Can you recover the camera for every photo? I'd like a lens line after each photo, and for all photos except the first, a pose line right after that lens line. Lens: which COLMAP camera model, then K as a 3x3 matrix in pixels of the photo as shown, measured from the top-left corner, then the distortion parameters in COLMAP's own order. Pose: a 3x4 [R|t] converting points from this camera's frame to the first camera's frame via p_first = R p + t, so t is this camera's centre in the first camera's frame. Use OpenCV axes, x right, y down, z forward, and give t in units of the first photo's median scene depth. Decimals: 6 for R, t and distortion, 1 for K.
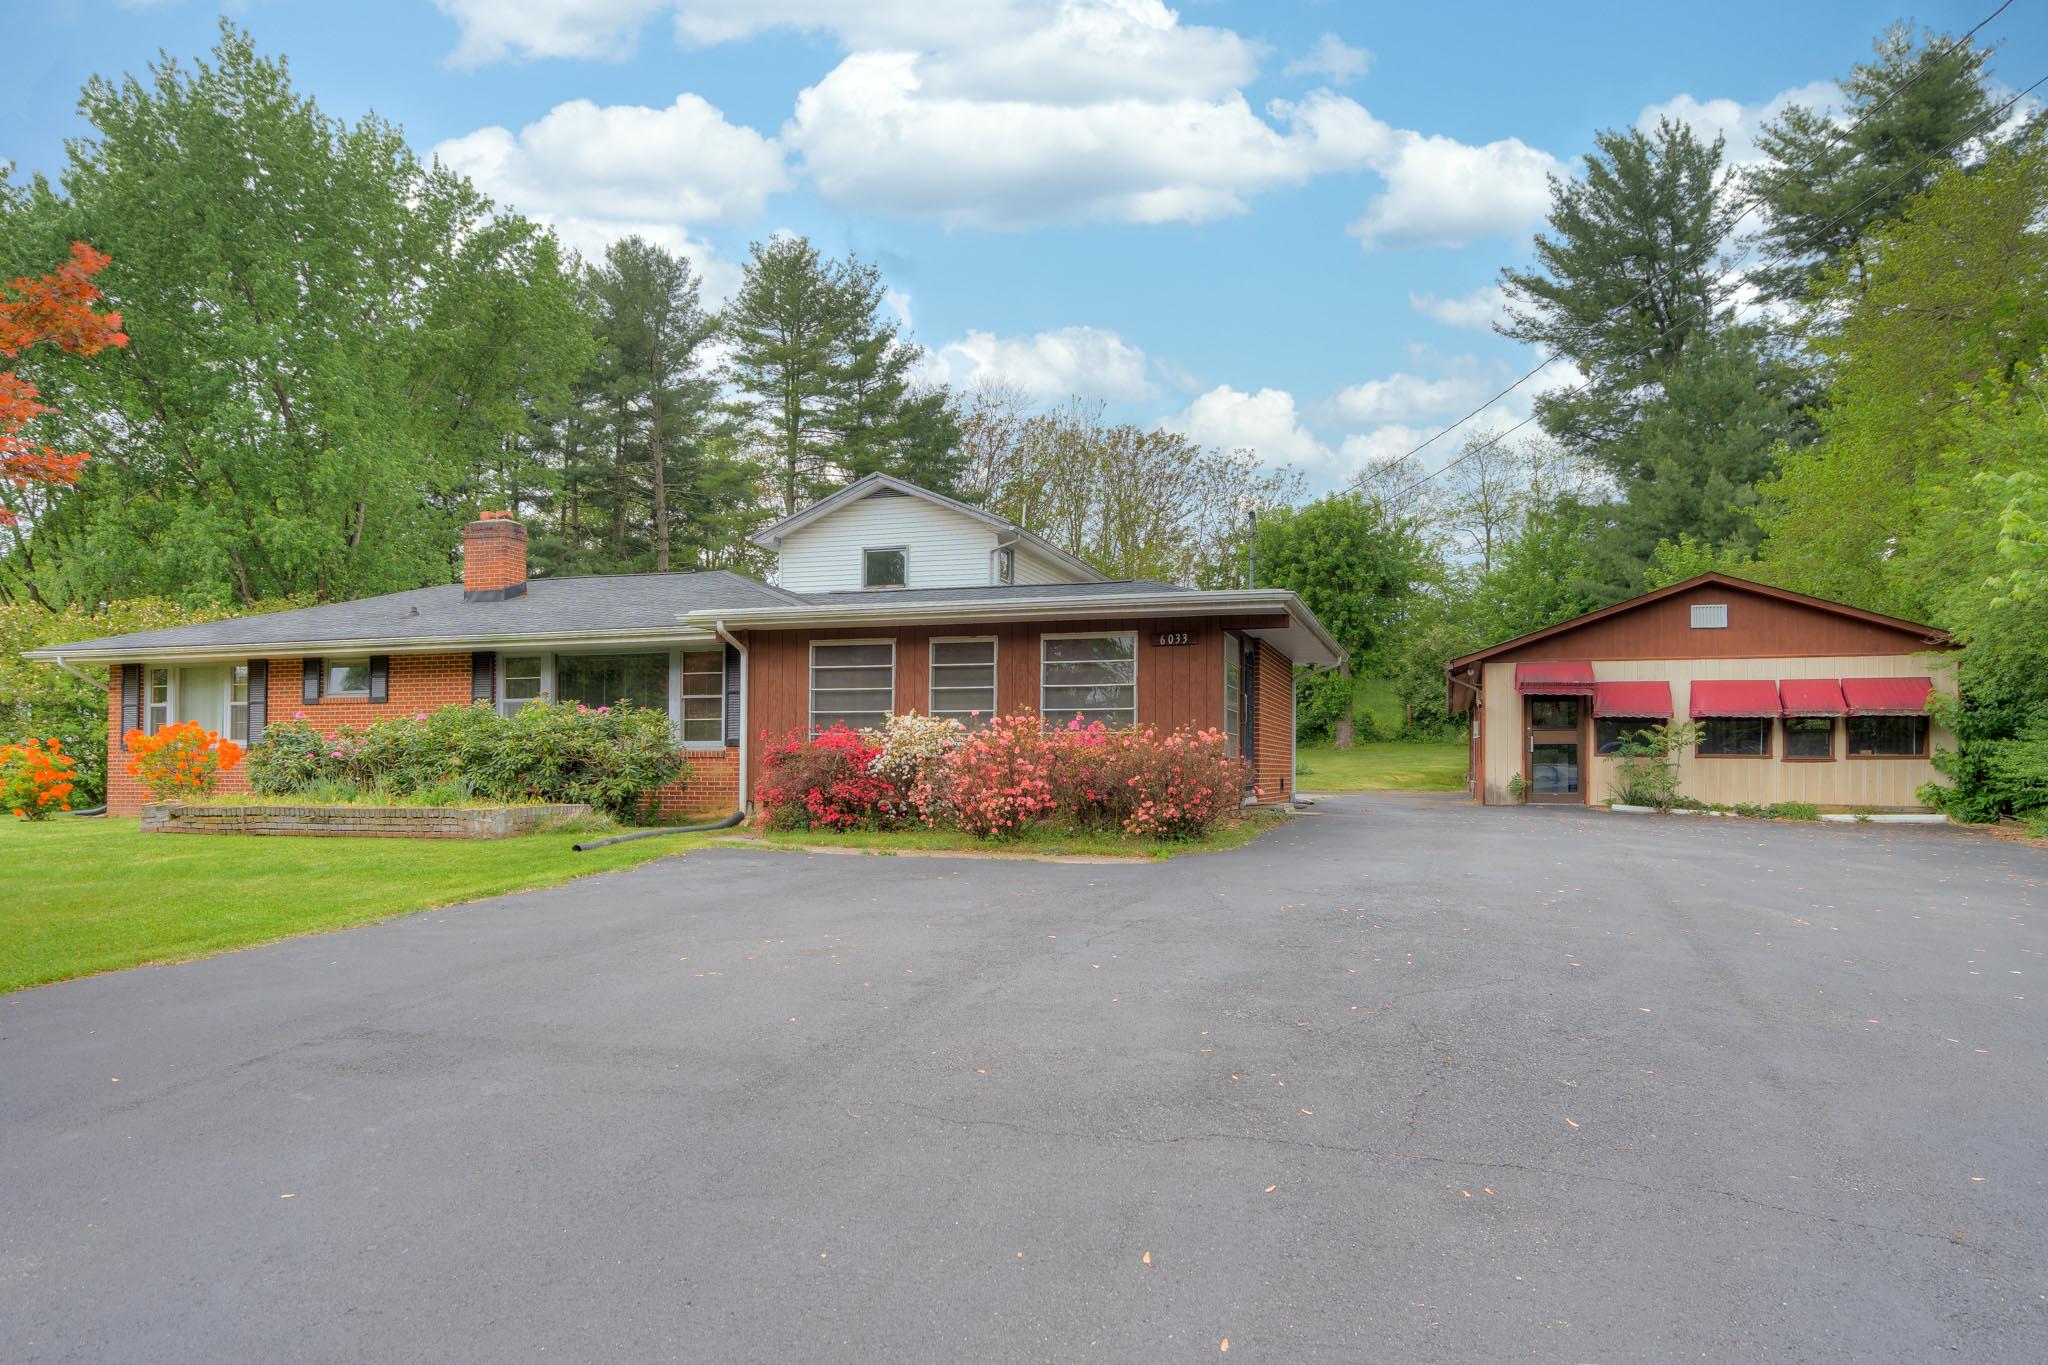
lens RADIAL K [[1254.7, 0, 1028.1], [0, 1254.7, 757.1], [0, 0, 1]] dist [0.001716, 0.004742]
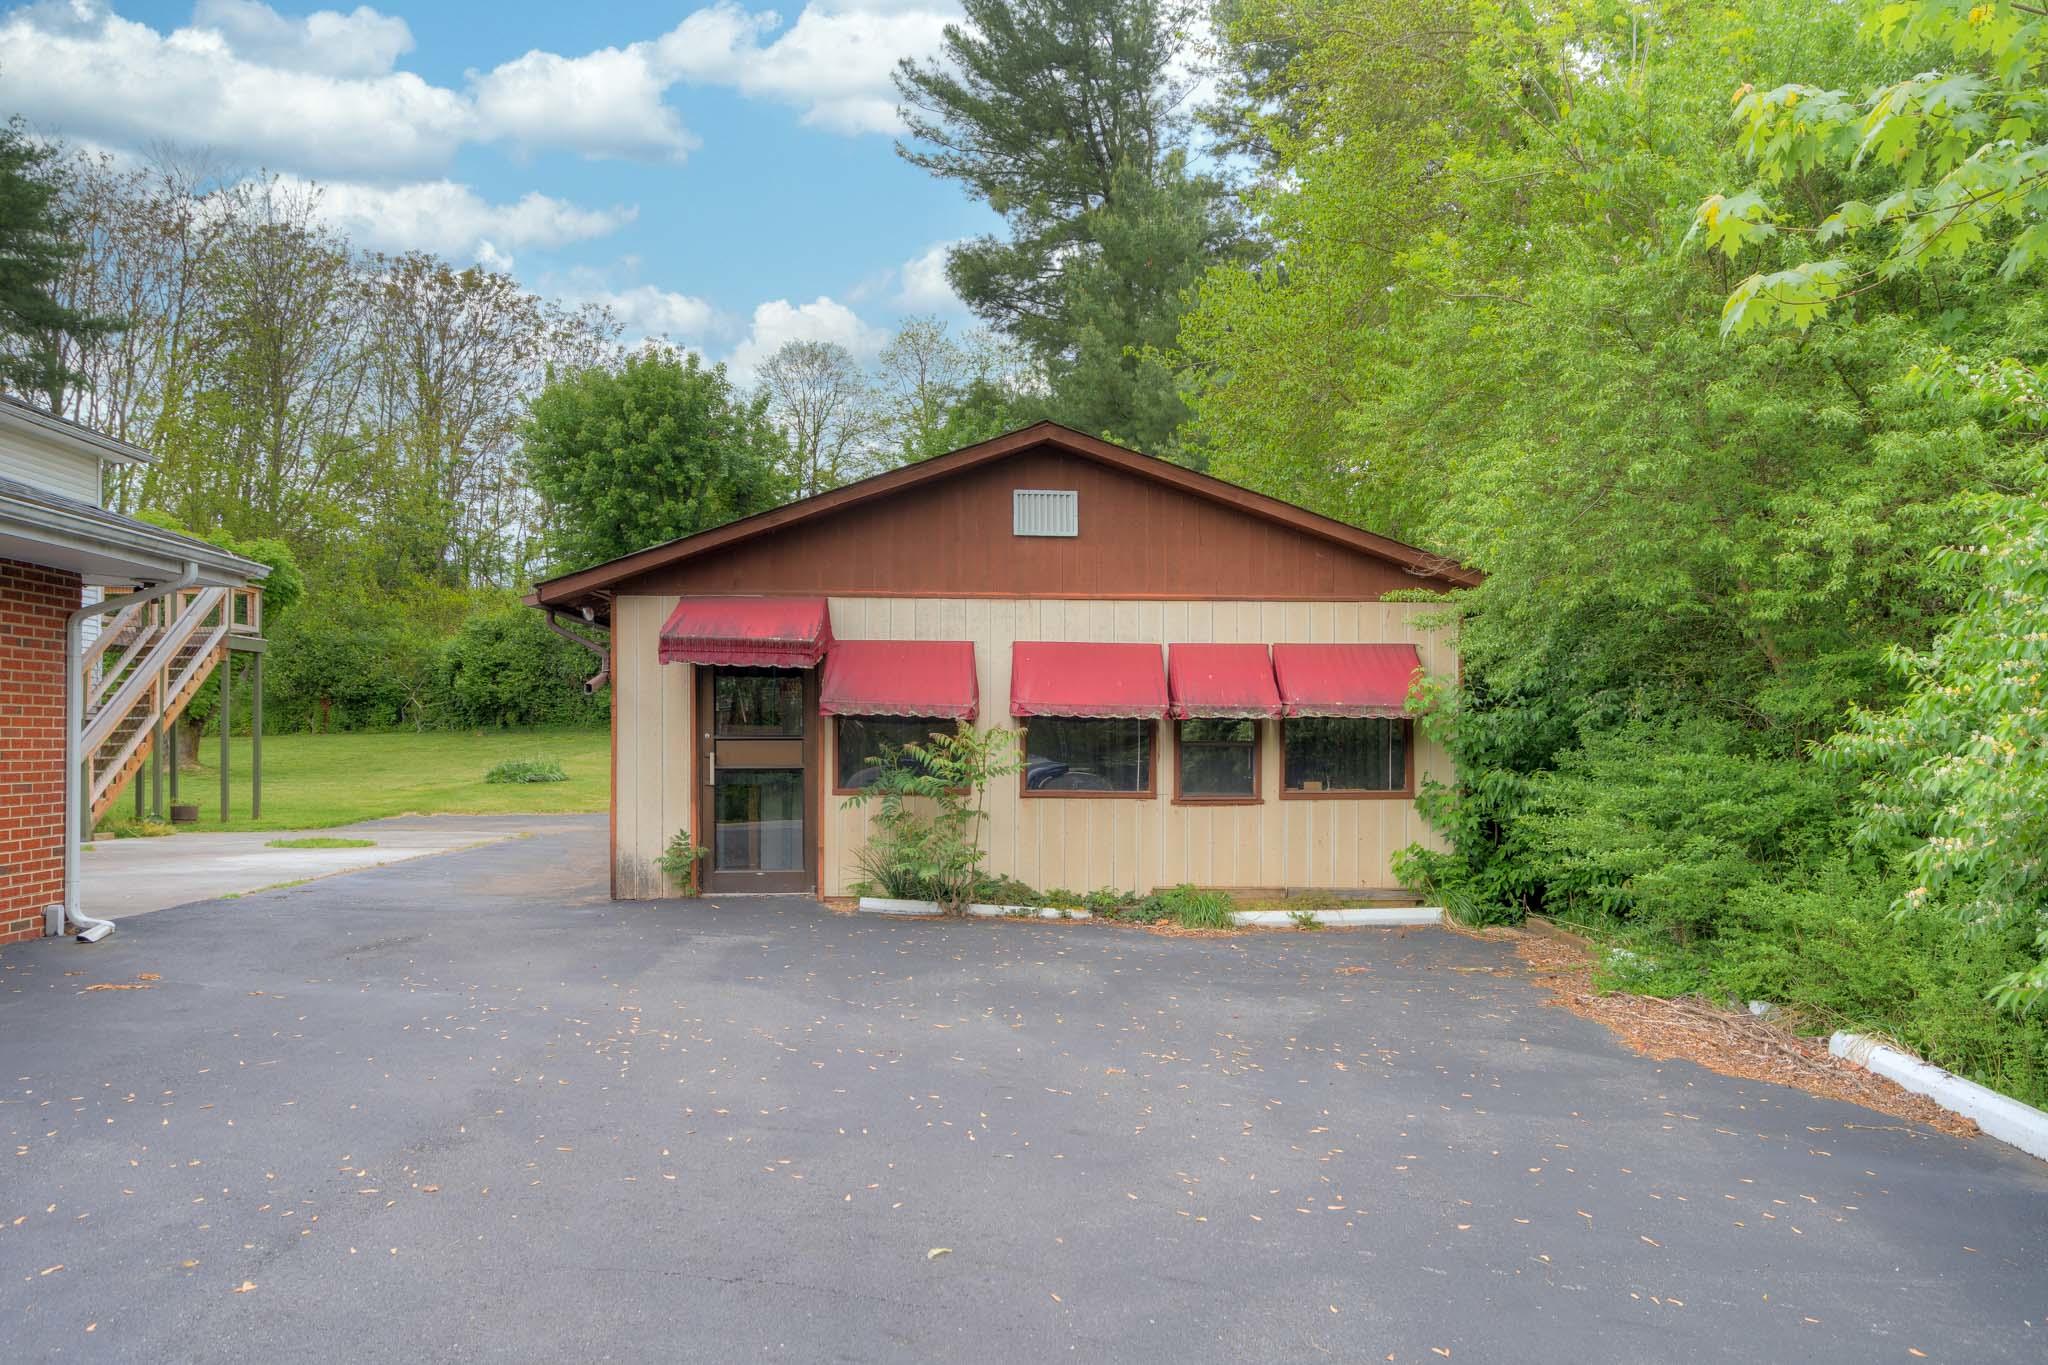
lens RADIAL K [[1474.2, 0, 1023.9], [0, 1474.2, 729.6], [0, 0, 1]] dist [0.004502, 0.003374]
pose [[0.929612, -0.001406, 0.368536, 0.305906], [-0.000664, 0.999985, 0.005489, -0.028397], [-0.368538, -0.005347, 0.929597, 0.440774]]
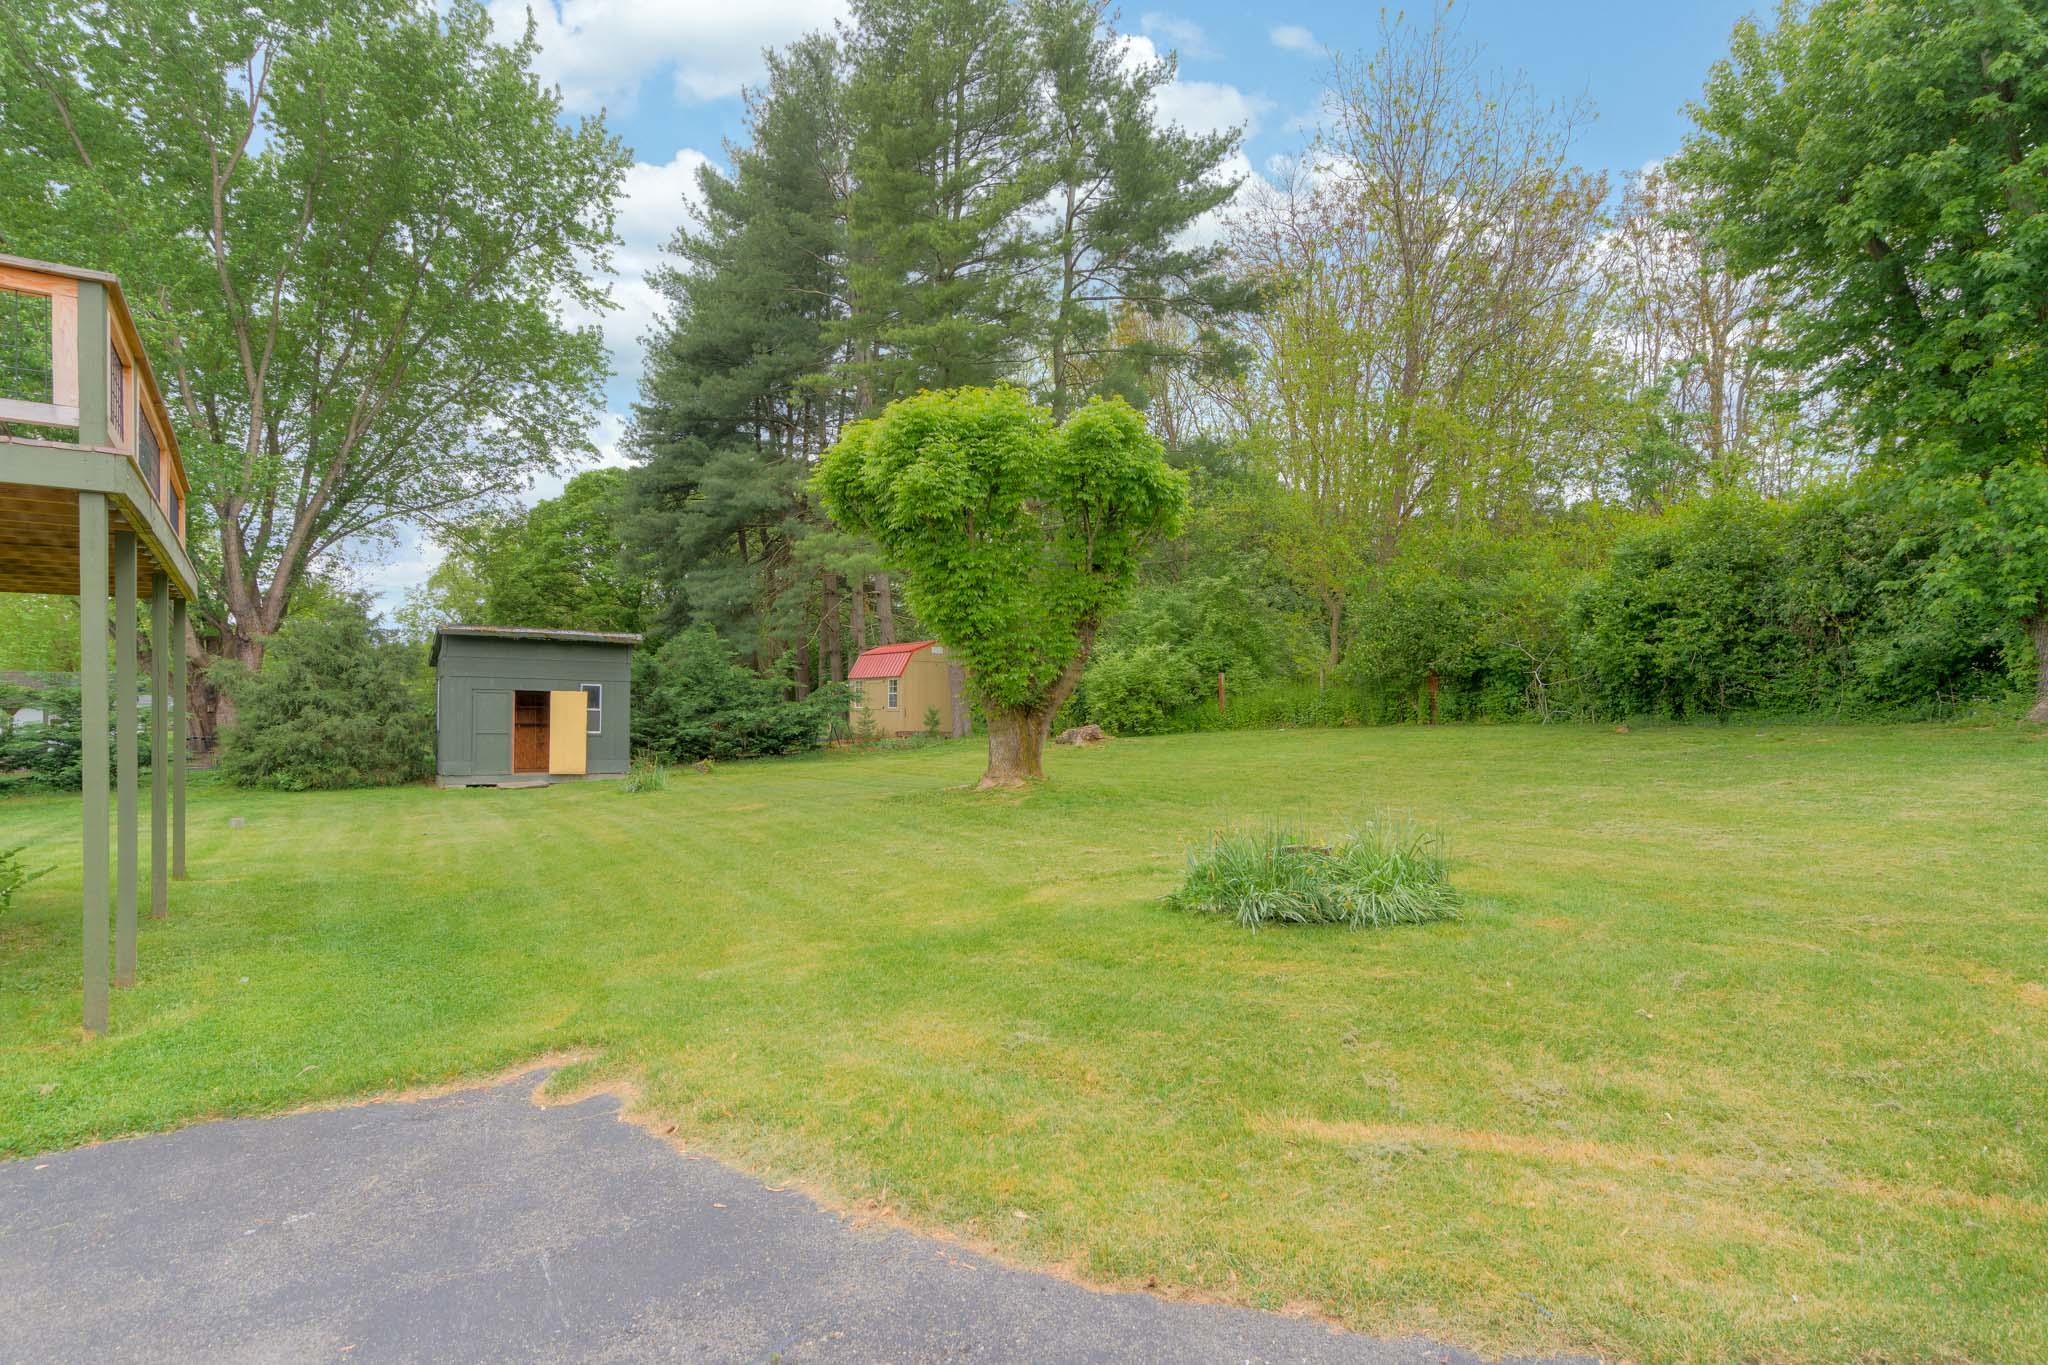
lens RADIAL K [[1086.5, 0, 1025.8], [0, 1086.5, 713.3], [0, 0, 1]] dist [-0.001138, -0.000347]
pose [[0.799649, -0.003104, -0.600460, 0.482115], [0.005270, 0.999984, 0.001849, -0.027030], [0.600445, -0.004643, 0.799653, 1.502168]]
